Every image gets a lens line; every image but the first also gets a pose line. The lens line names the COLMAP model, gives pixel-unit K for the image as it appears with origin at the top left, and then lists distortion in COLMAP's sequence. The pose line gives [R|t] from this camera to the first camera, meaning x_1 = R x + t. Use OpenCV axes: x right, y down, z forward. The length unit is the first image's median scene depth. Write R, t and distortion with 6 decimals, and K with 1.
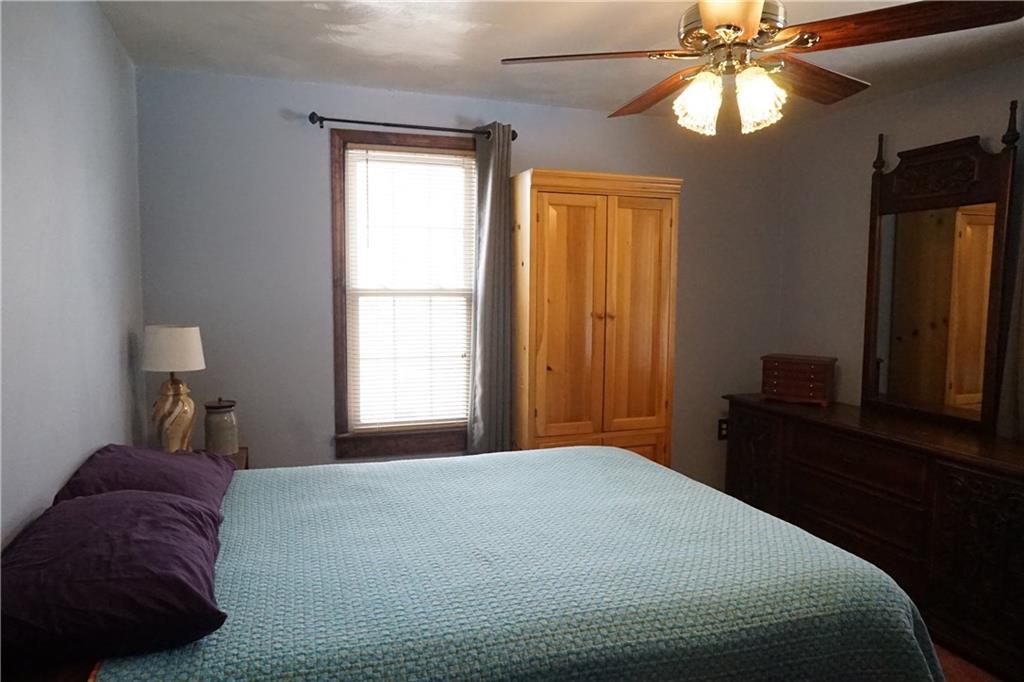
lens RADIAL K [[683.7, 0, 510.6], [0, 683.7, 340.0], [0, 0, 1]] dist [-0.059412, 0.054388]
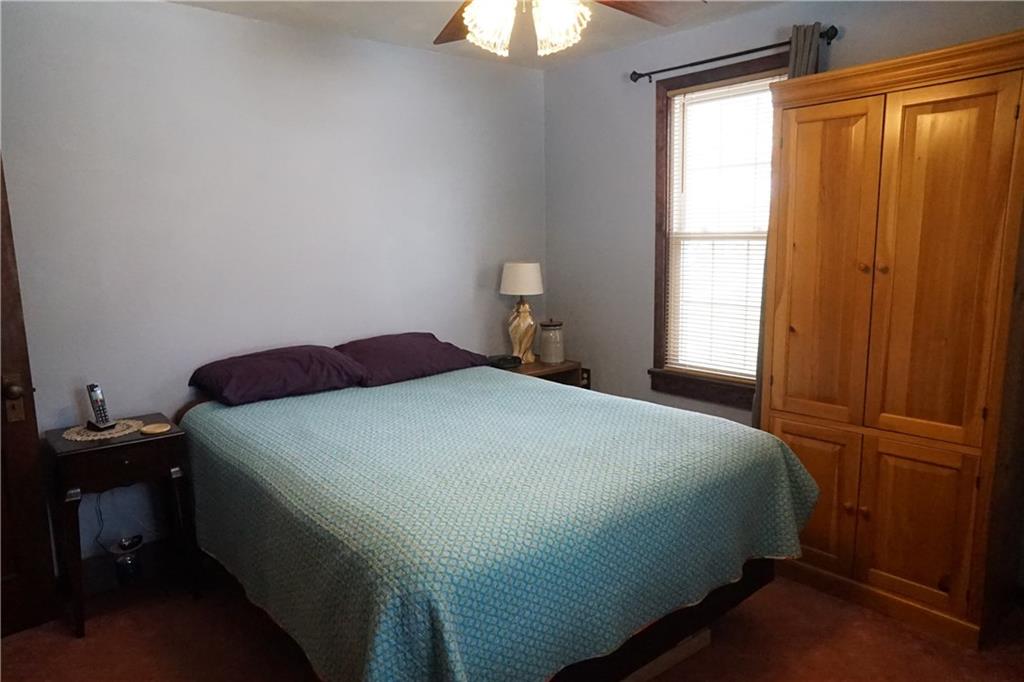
lens RADIAL K [[683.7, 0, 509.8], [0, 683.7, 344.7], [0, 0, 1]] dist [-0.059412, 0.054388]
pose [[0.371294, 0.136603, -0.918412, 0.670194], [-0.057080, 0.990606, 0.124265, -0.021049], [0.926759, 0.006285, 0.375604, 0.386191]]
